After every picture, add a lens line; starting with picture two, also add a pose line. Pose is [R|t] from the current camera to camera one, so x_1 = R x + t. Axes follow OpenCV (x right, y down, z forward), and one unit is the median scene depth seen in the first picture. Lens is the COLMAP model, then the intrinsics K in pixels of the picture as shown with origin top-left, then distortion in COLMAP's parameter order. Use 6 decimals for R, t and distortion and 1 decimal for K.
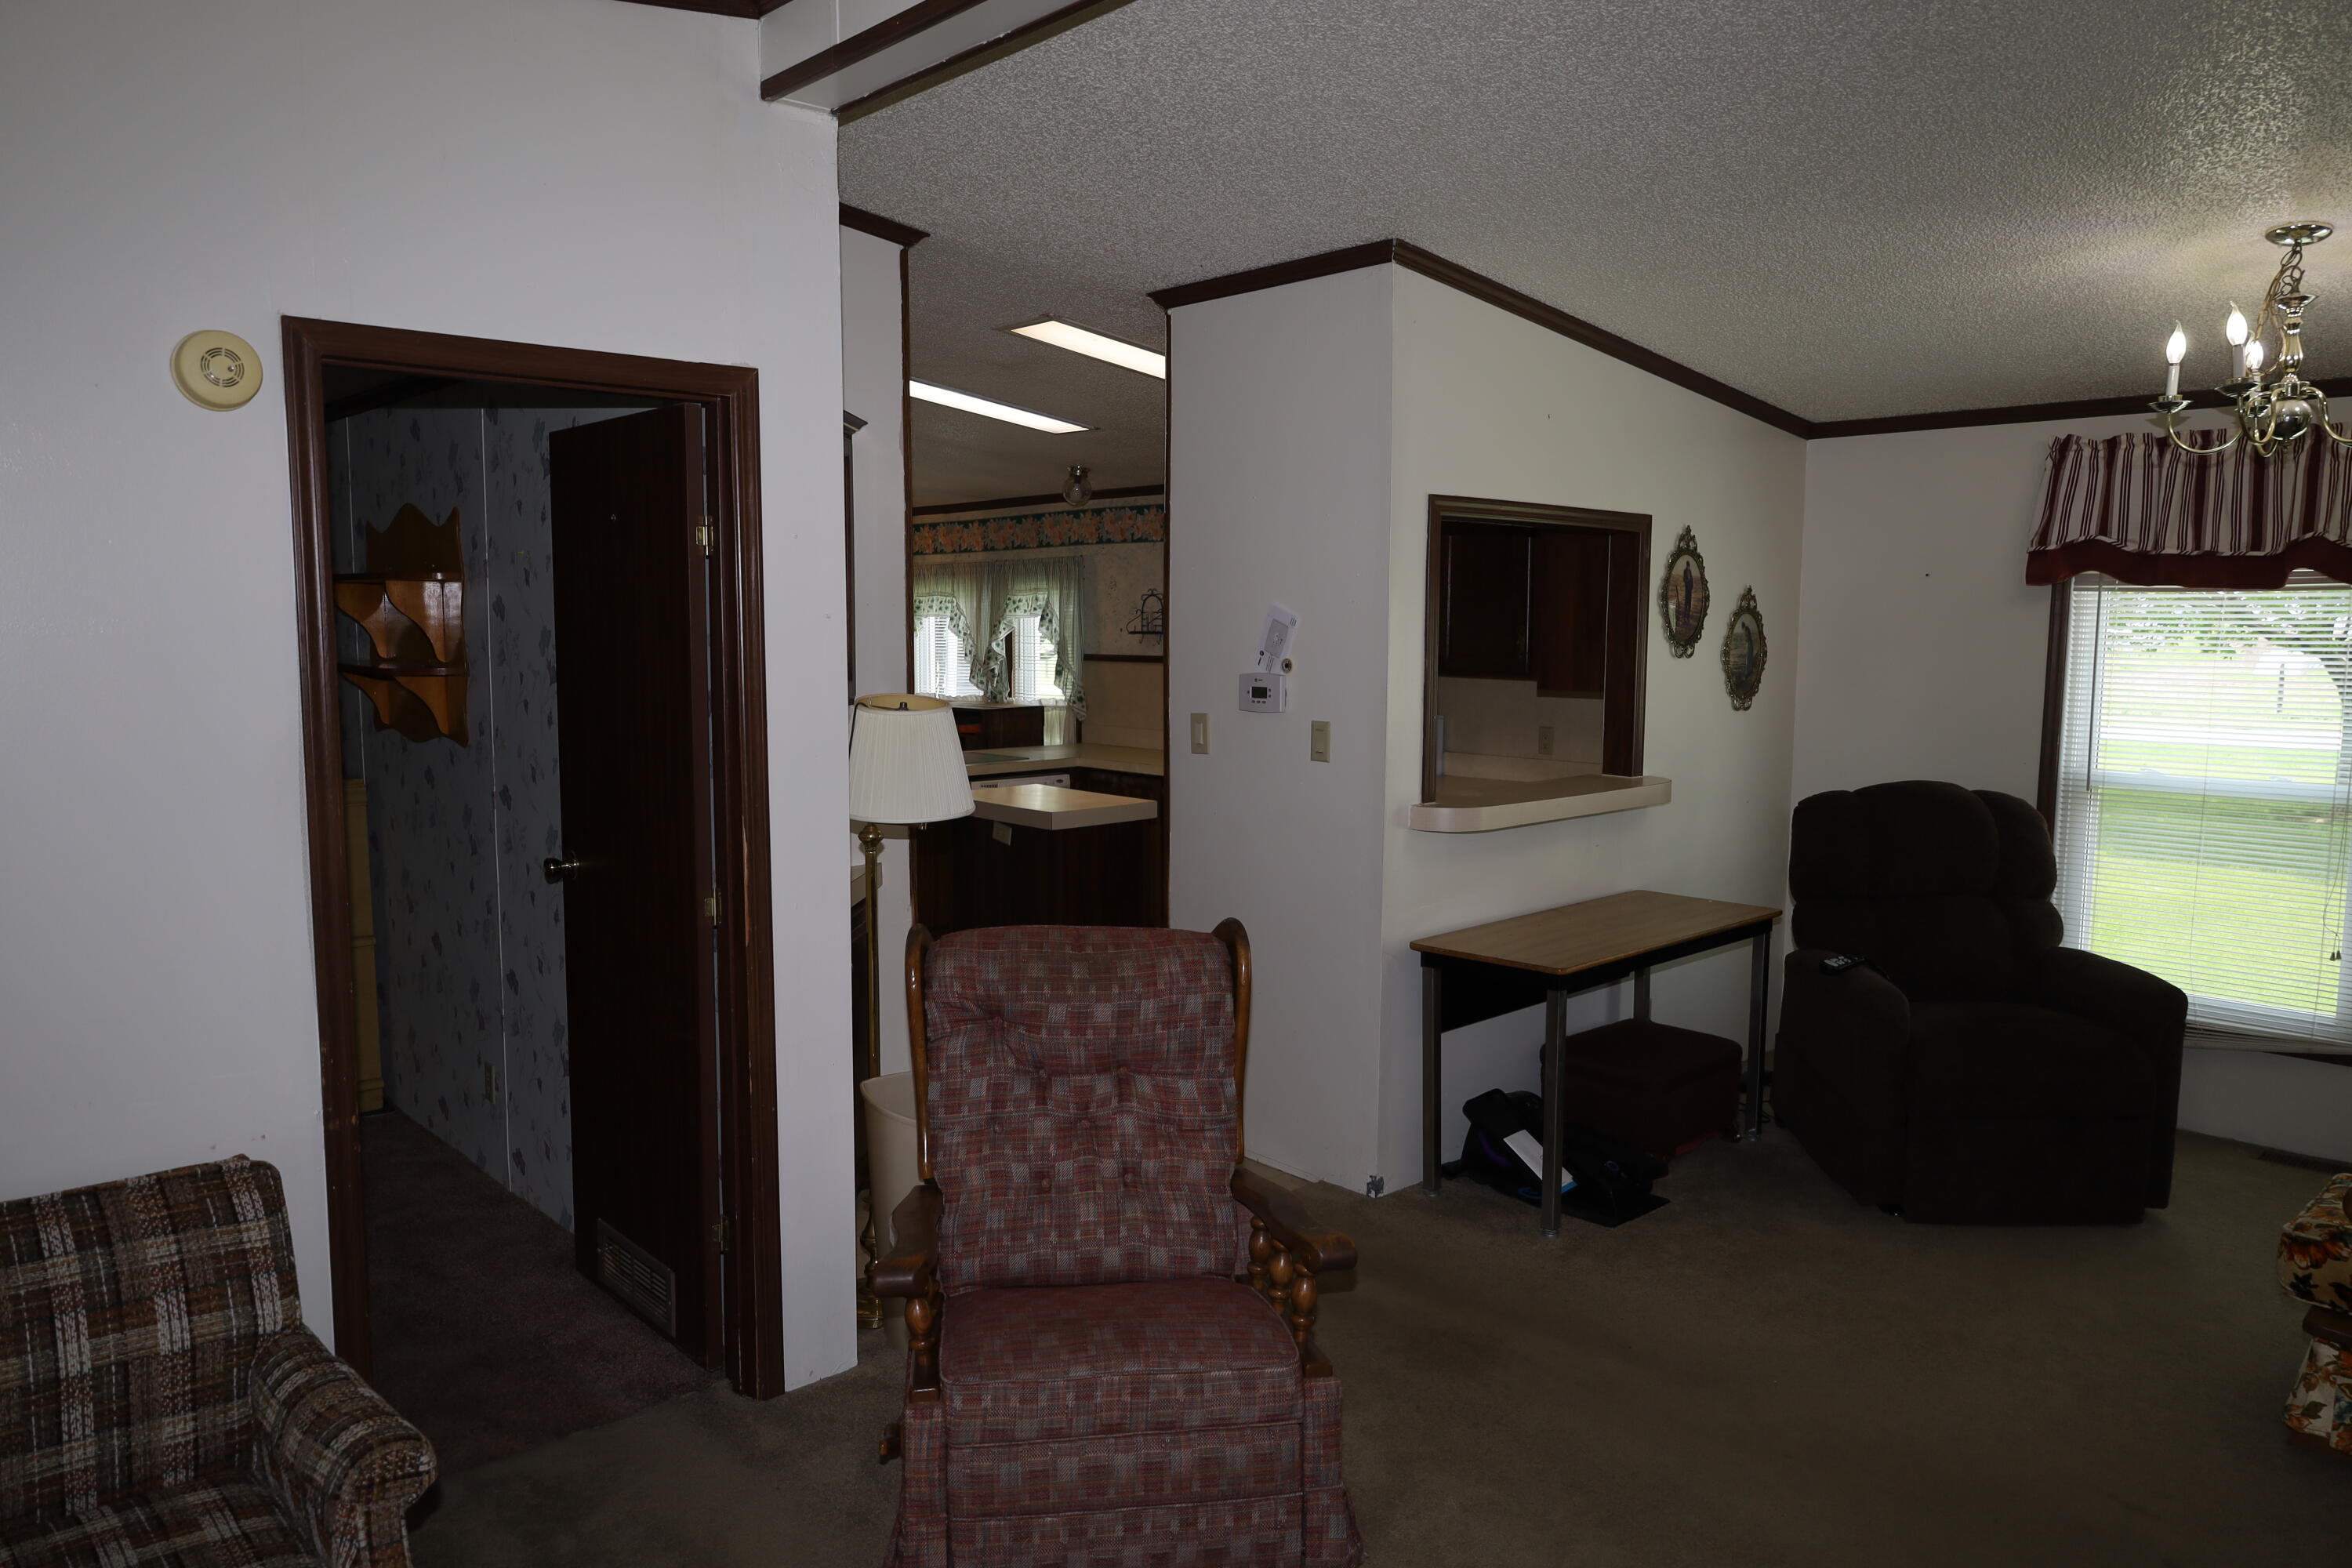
lens RADIAL K [[1598.6, 0, 1180.1], [0, 1598.6, 794.7], [0, 0, 1]] dist [-0.012377, -0.000168]
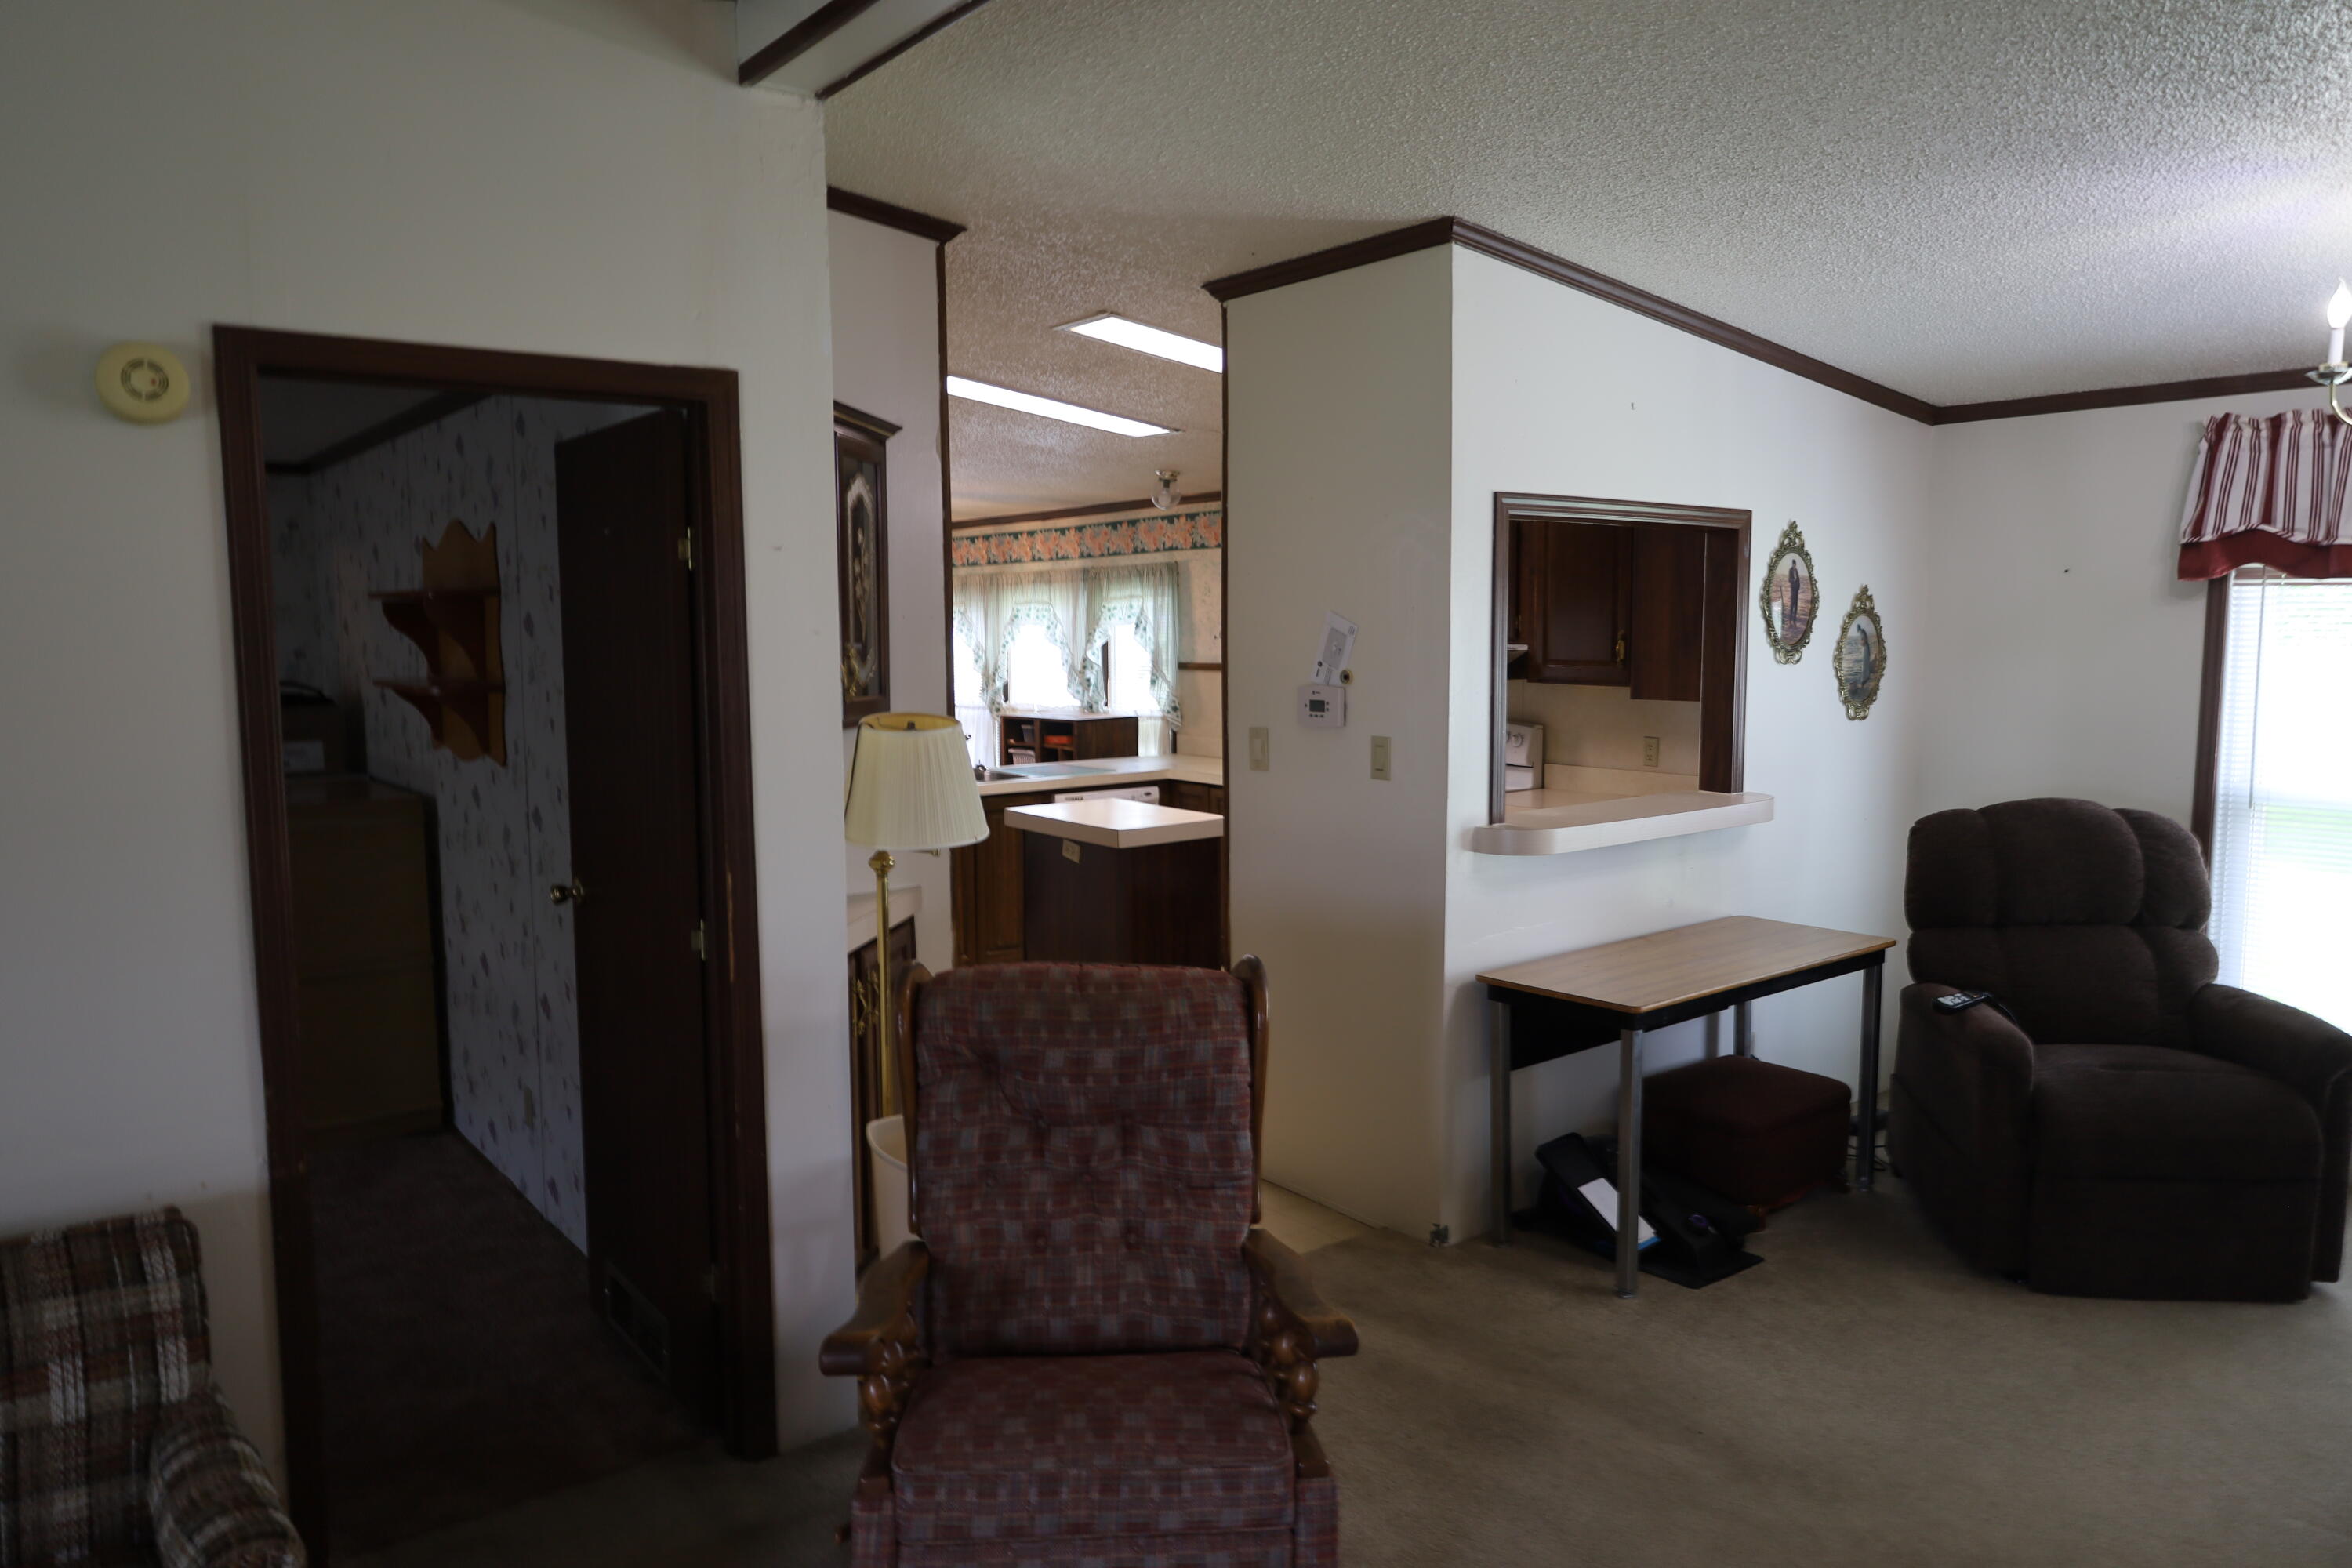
lens RADIAL K [[1598.6, 0, 1180.1], [0, 1598.6, 794.7], [0, 0, 1]] dist [-0.012377, -0.000168]
pose [[0.996047, -0.001134, -0.088824, 0.056746], [0.000901, 0.999996, -0.002664, -0.009977], [0.088827, 0.002574, 0.996044, 0.061449]]
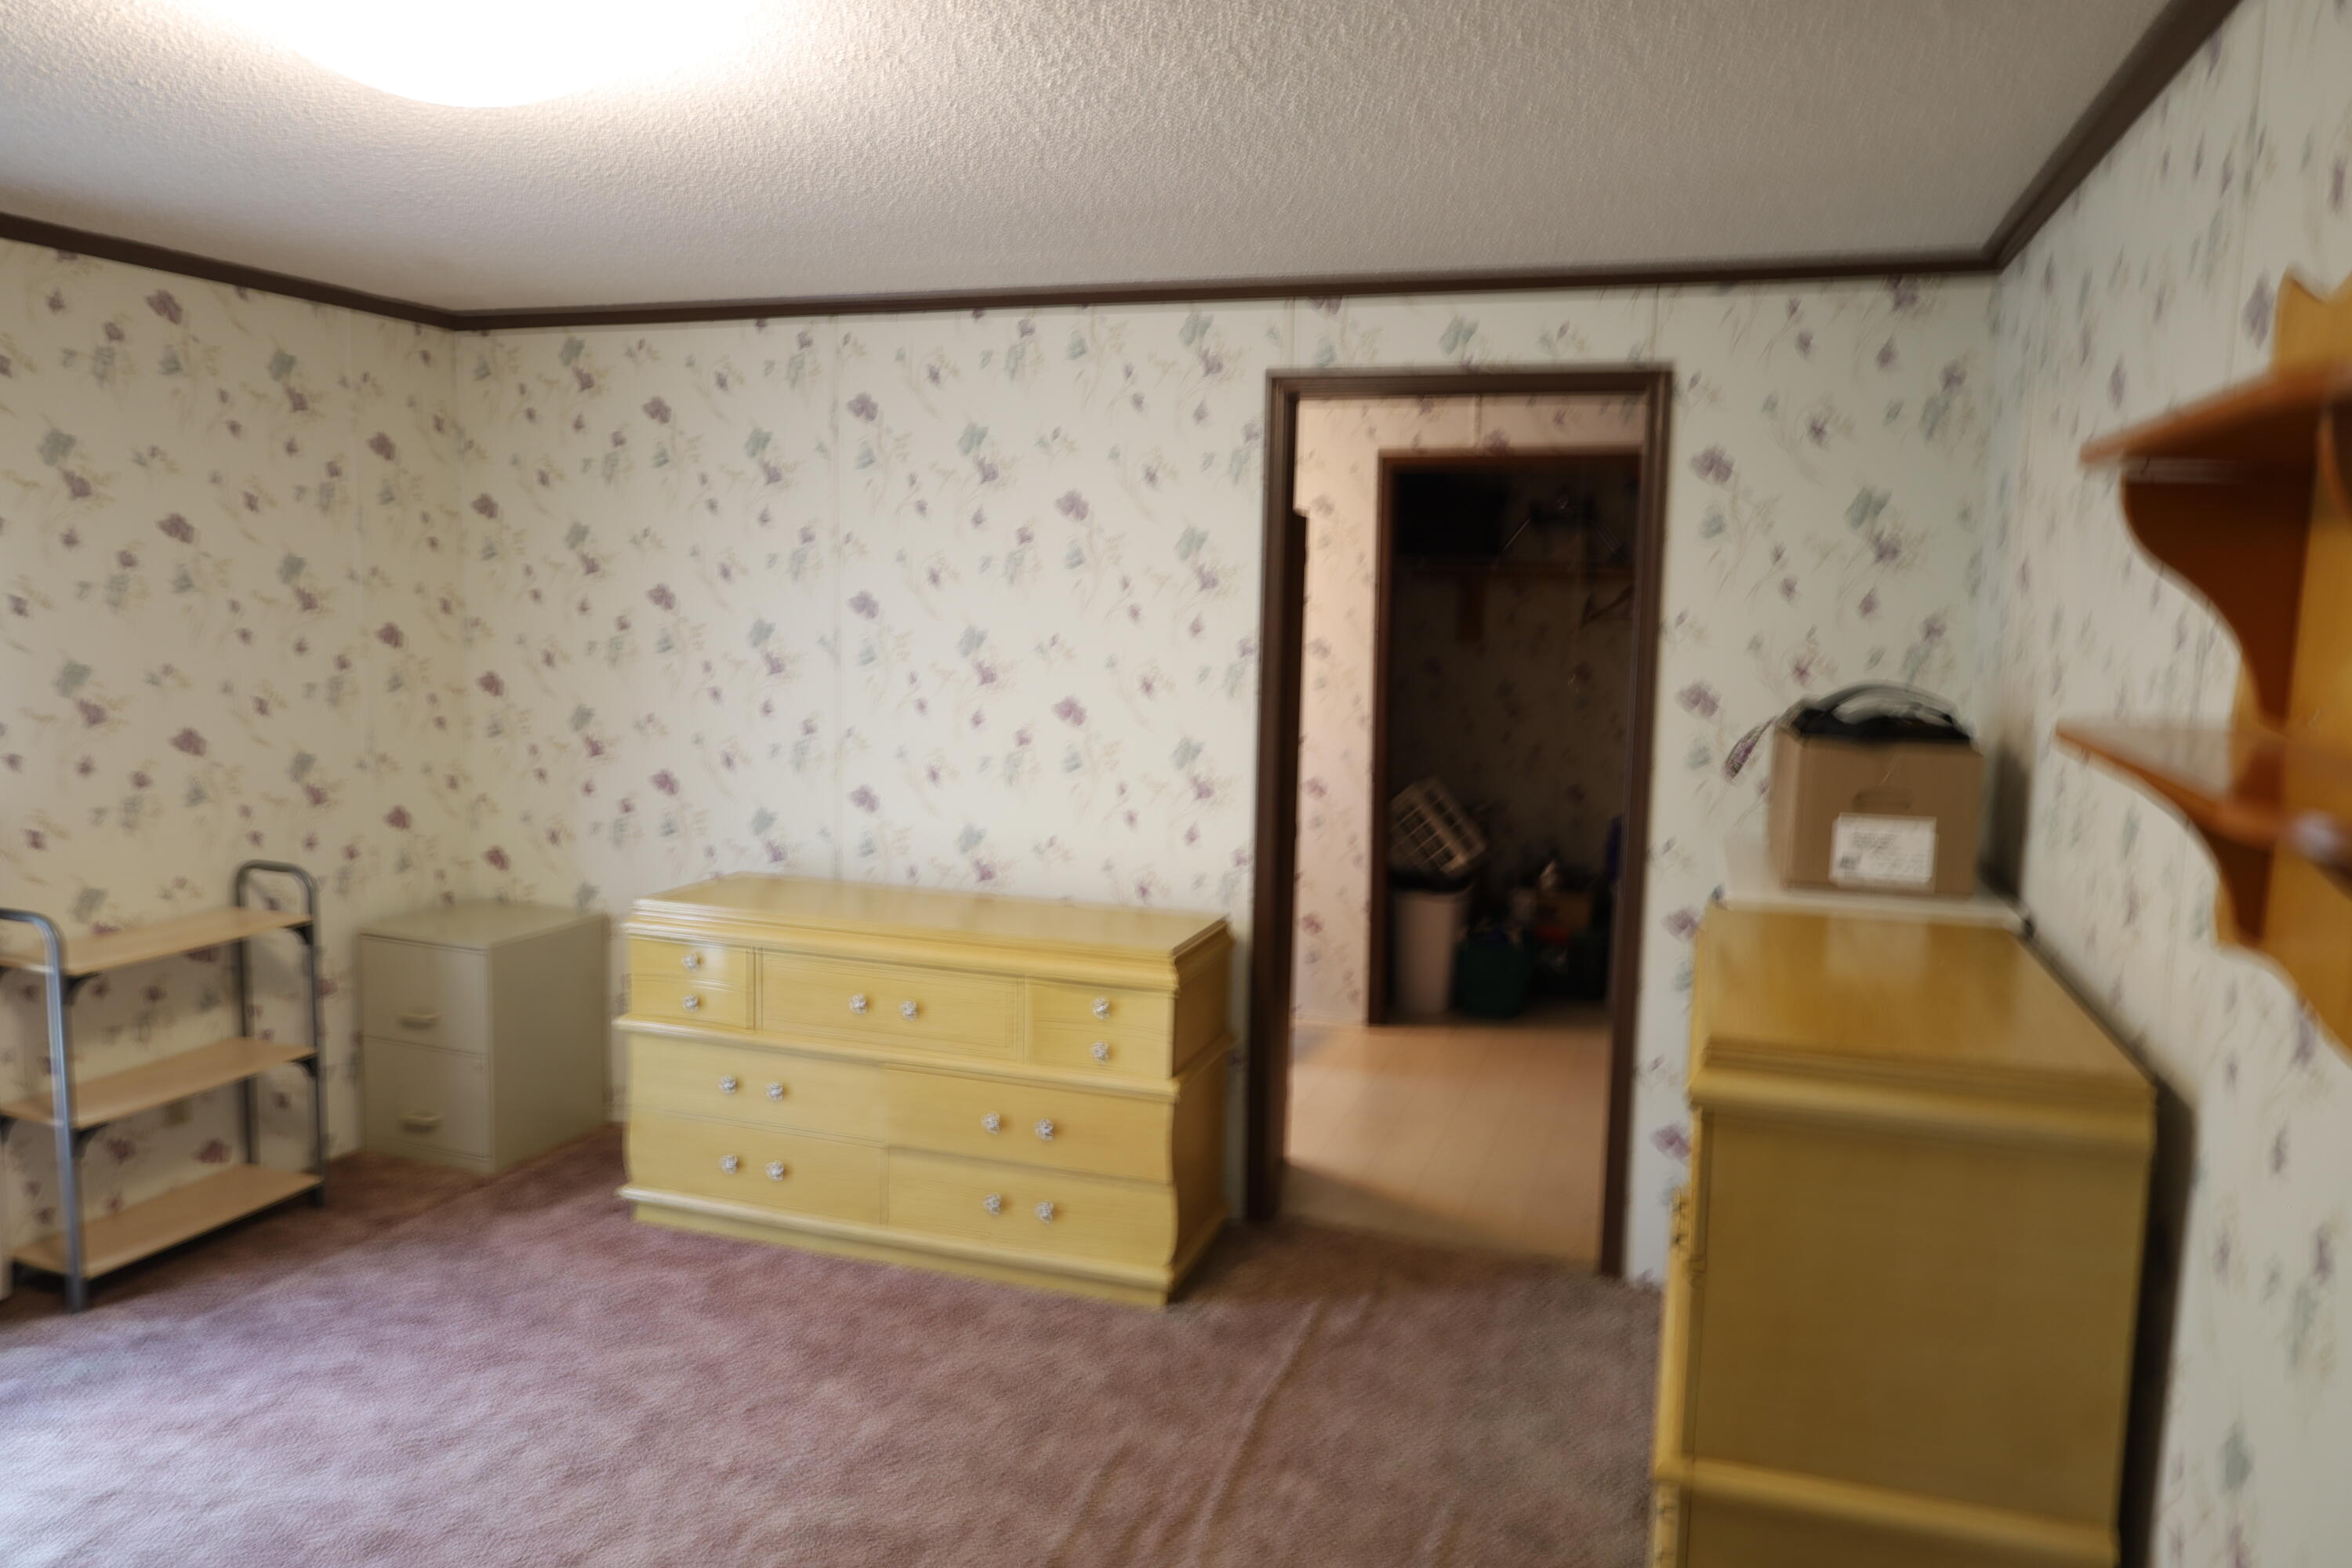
lens RADIAL K [[1598.6, 0, 1180.1], [0, 1598.6, 794.7], [0, 0, 1]] dist [-0.012377, -0.000168]
pose [[0.479125, 0.117650, -0.869826, -0.385678], [-0.111219, 0.991126, 0.072795, -0.082093], [0.870672, 0.061863, 0.487958, 0.776236]]
